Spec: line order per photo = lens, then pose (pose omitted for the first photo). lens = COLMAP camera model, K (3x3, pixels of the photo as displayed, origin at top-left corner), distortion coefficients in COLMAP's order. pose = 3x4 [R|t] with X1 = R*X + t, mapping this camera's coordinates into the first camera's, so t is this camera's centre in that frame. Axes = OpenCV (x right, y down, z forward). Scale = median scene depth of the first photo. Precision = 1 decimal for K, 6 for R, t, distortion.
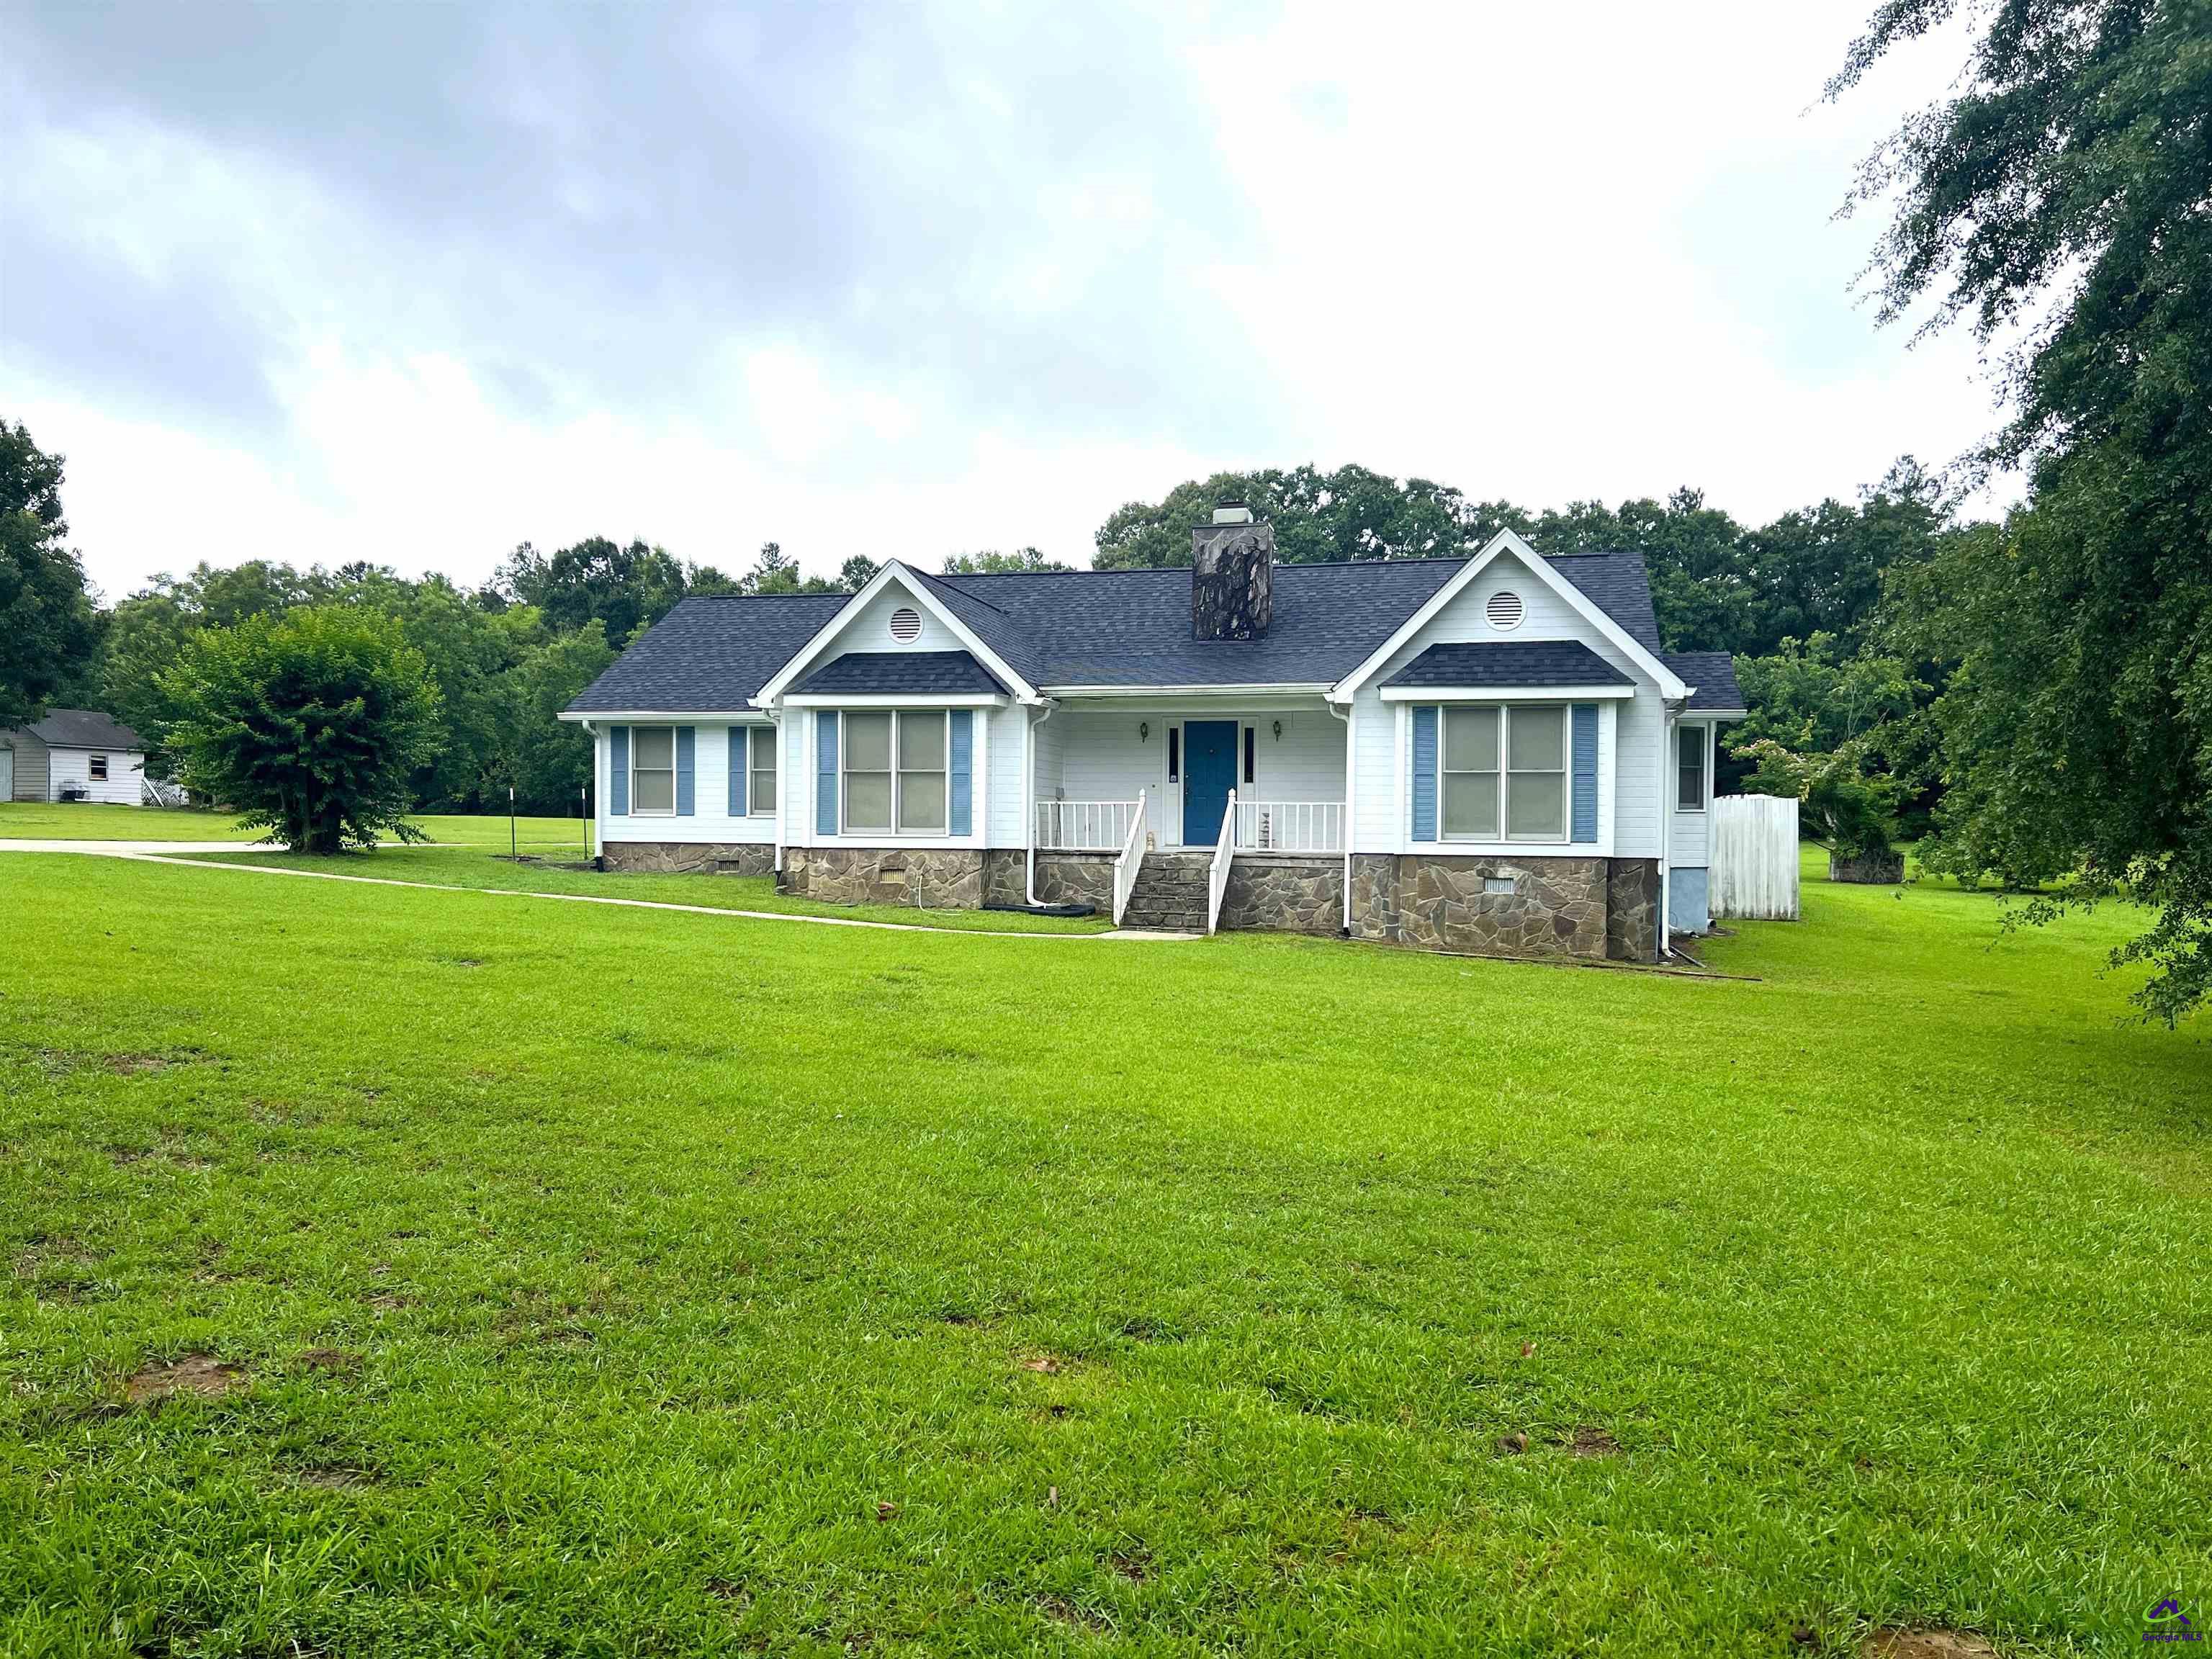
lens RADIAL K [[1657.7, 0, 1119.0], [0, 1657.7, 836.6], [0, 0, 1]] dist [0.057202, -0.049134]
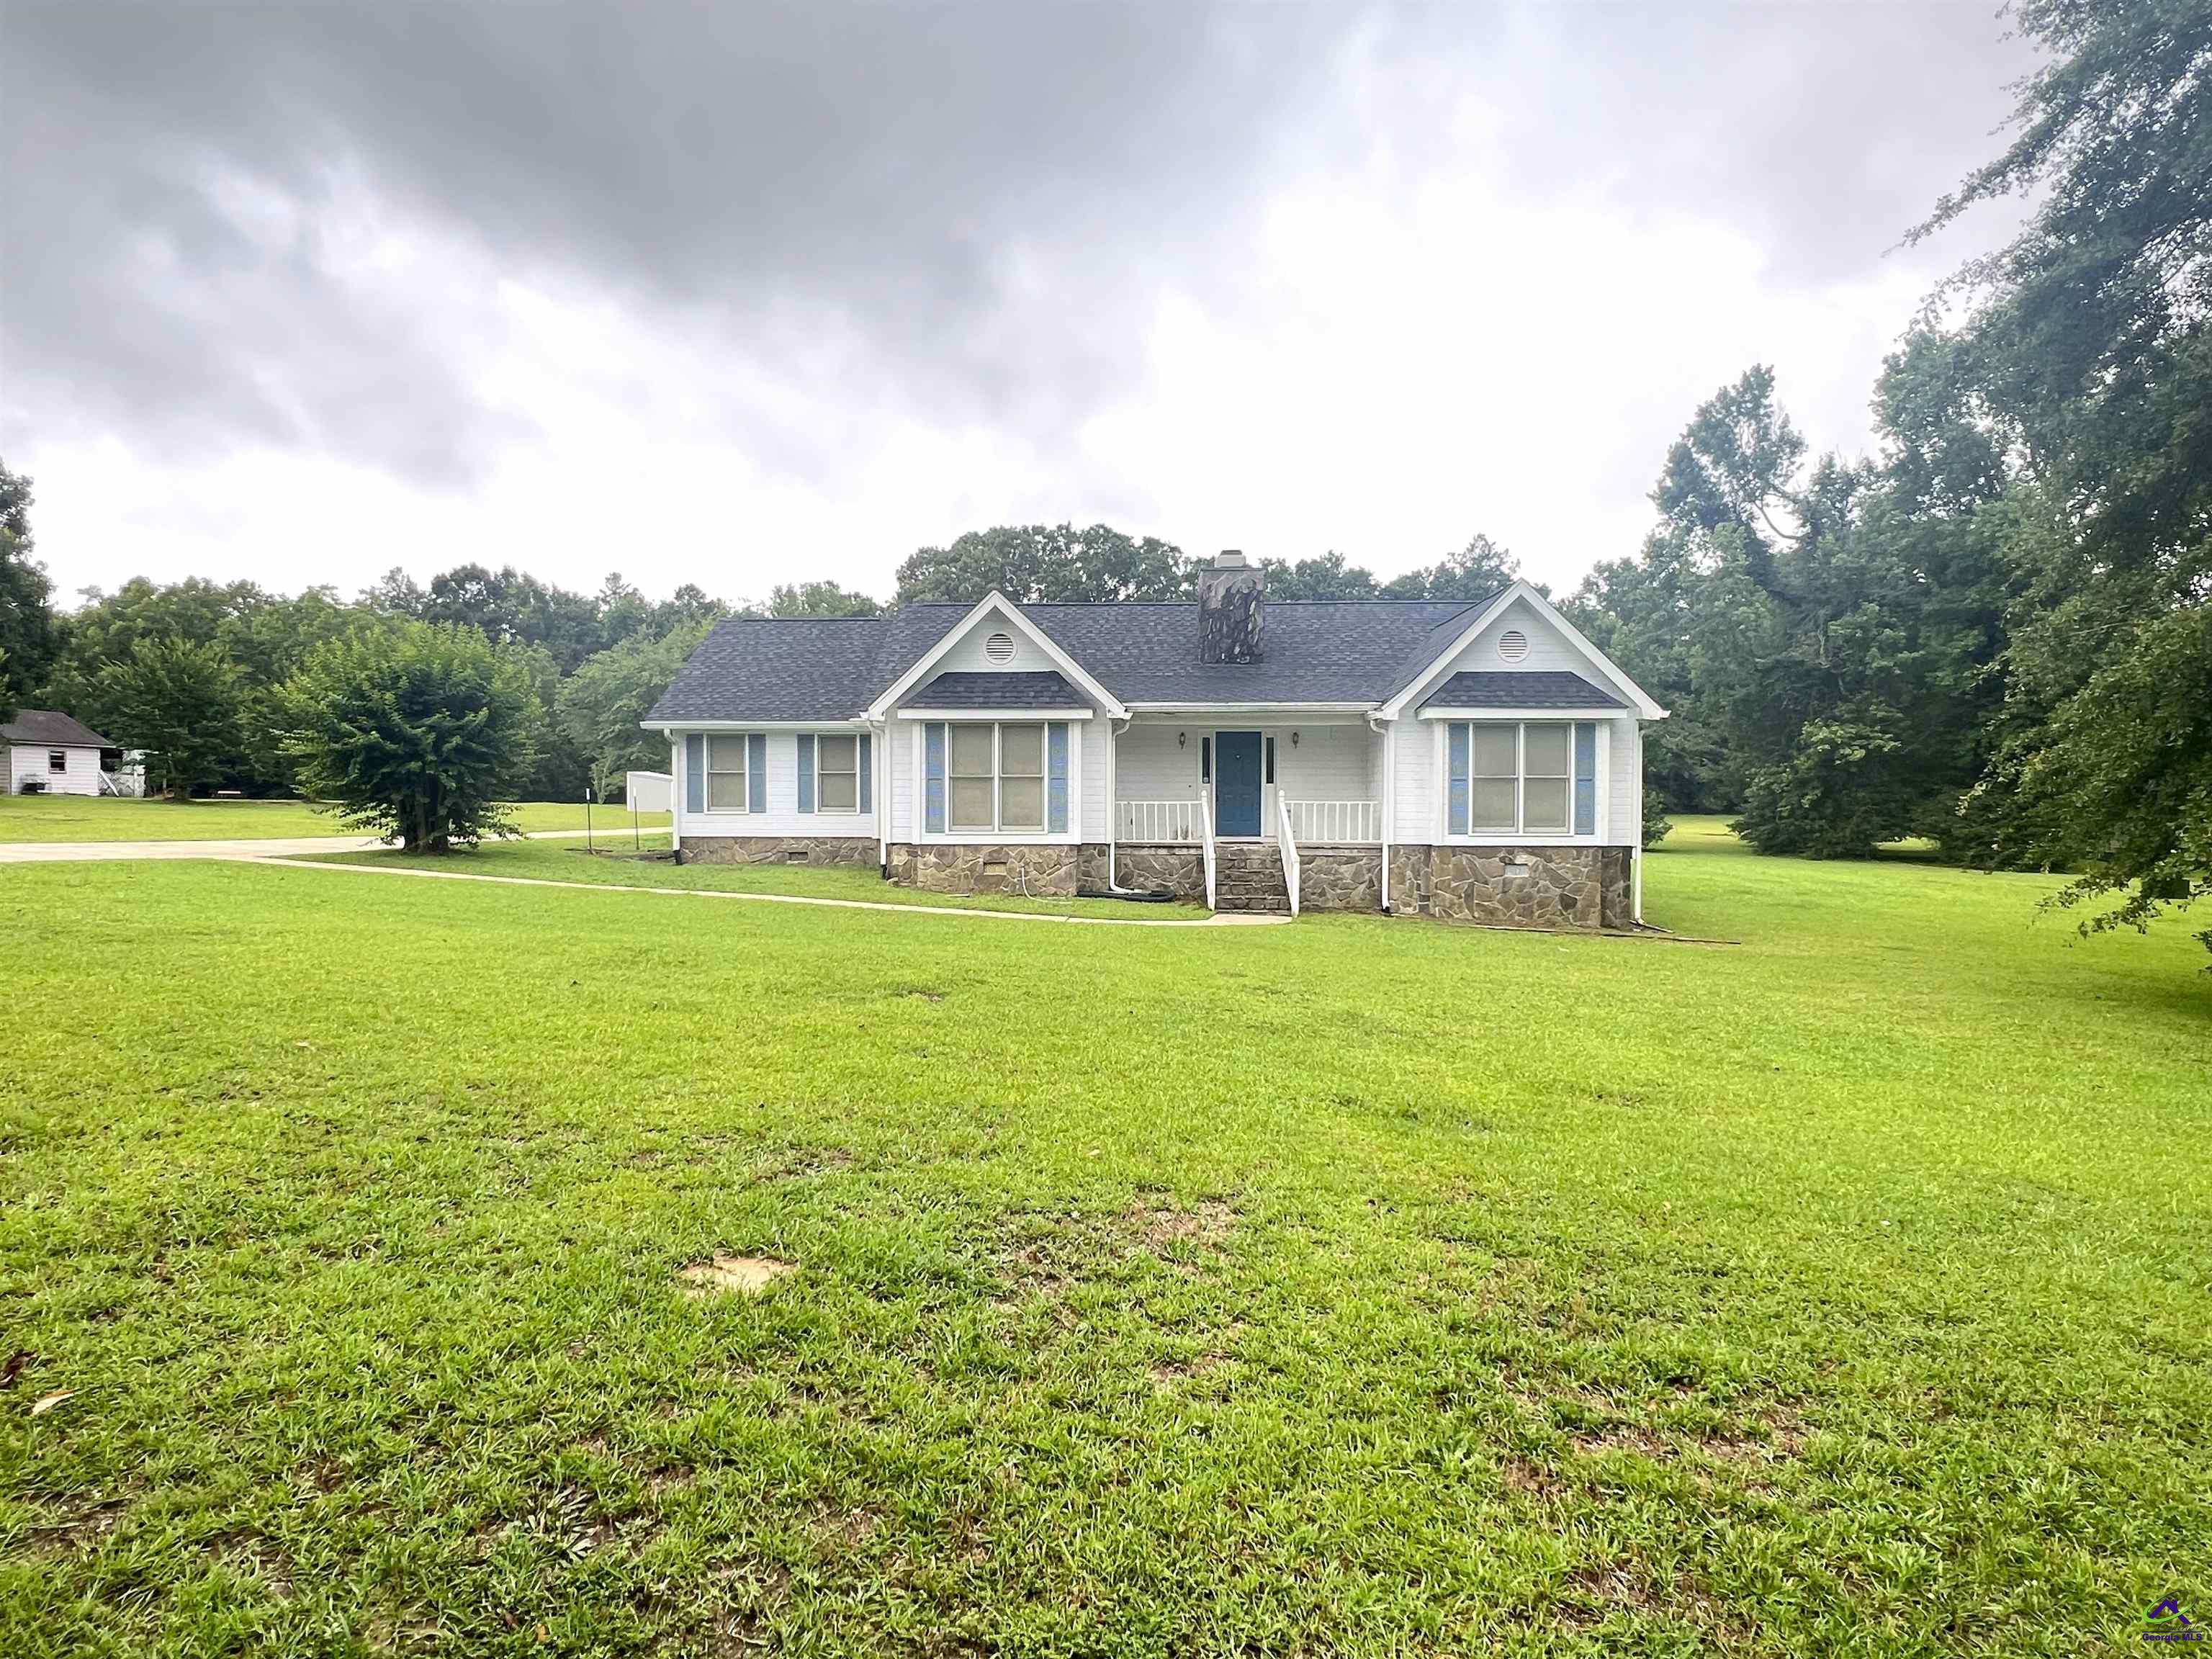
lens RADIAL K [[1254.5, 0, 1105.2], [0, 1254.5, 829.9], [0, 0, 1]] dist [-0.012116, 0.007580]
pose [[0.980600, -0.011603, 0.195674, -0.220563], [0.007697, 0.999756, 0.020709, -0.019114], [-0.195867, -0.018801, 0.980450, 0.133226]]
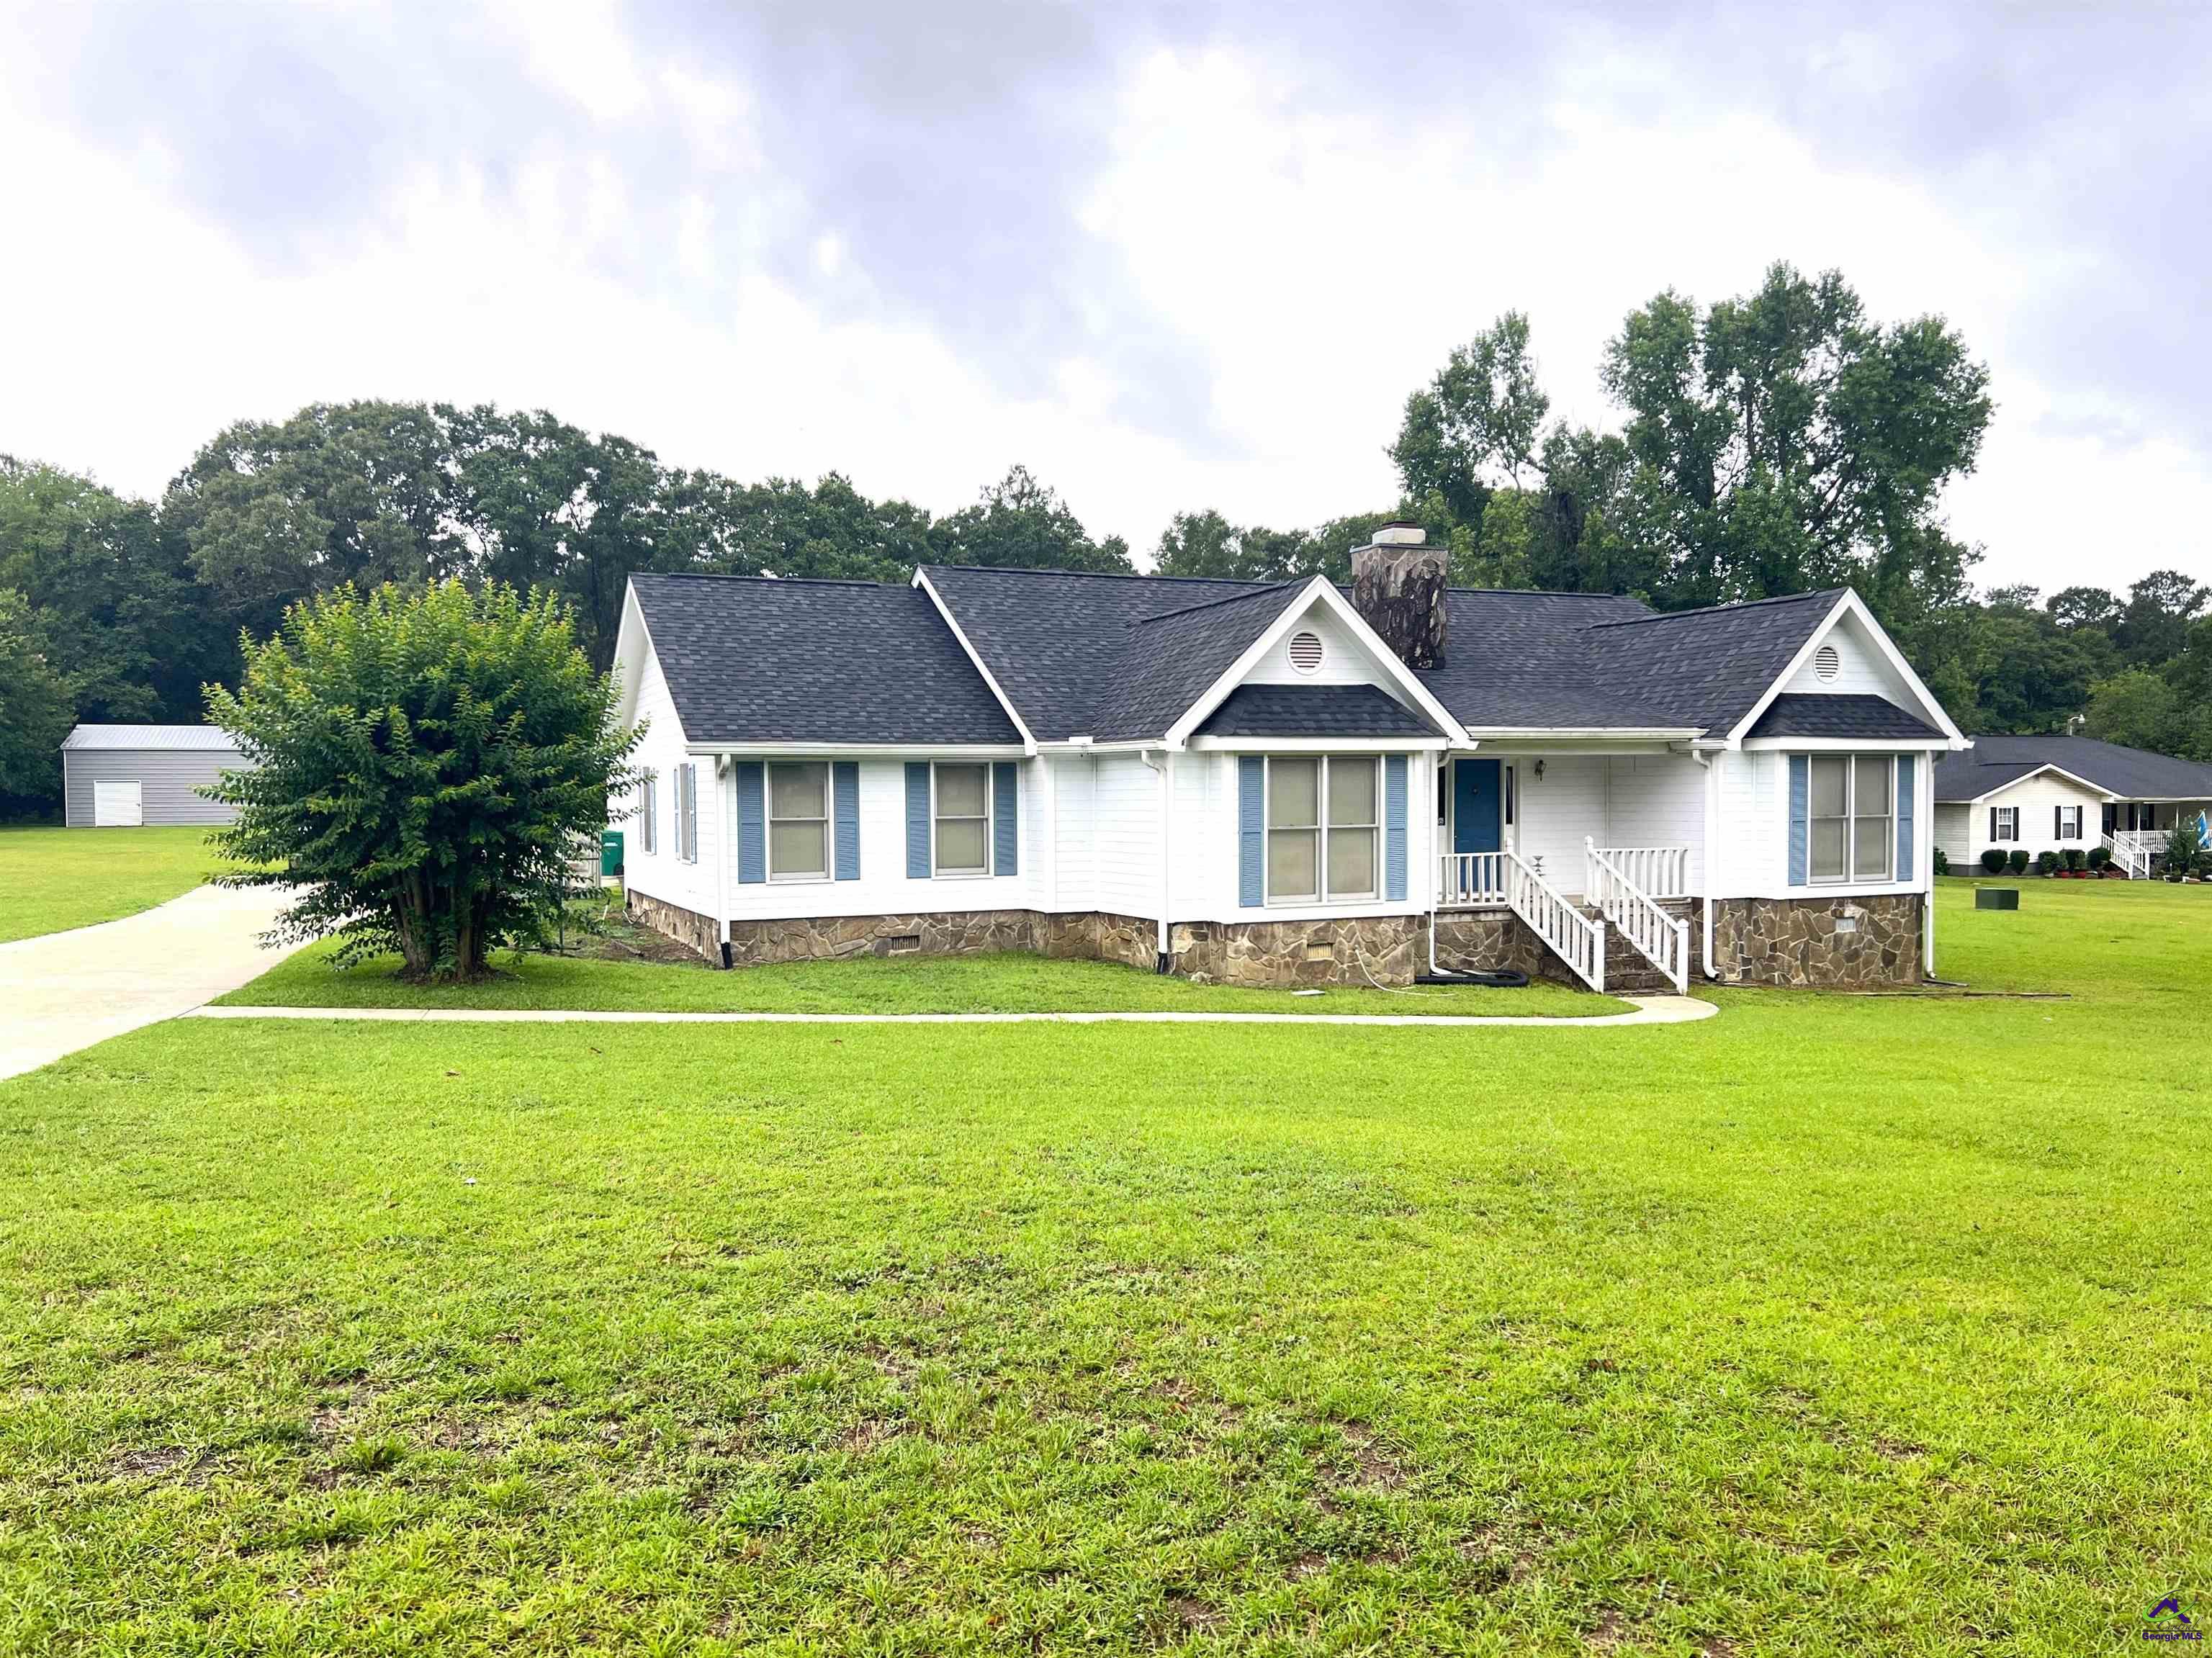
lens RADIAL K [[1657.6, 0, 1125.2], [0, 1657.6, 839.5], [0, 0, 1]] dist [0.057202, -0.049134]
pose [[0.798817, -0.033157, 0.600660, -0.686266], [0.018855, 0.999369, 0.030091, -0.057569], [-0.601279, -0.012712, 0.798938, 0.371706]]
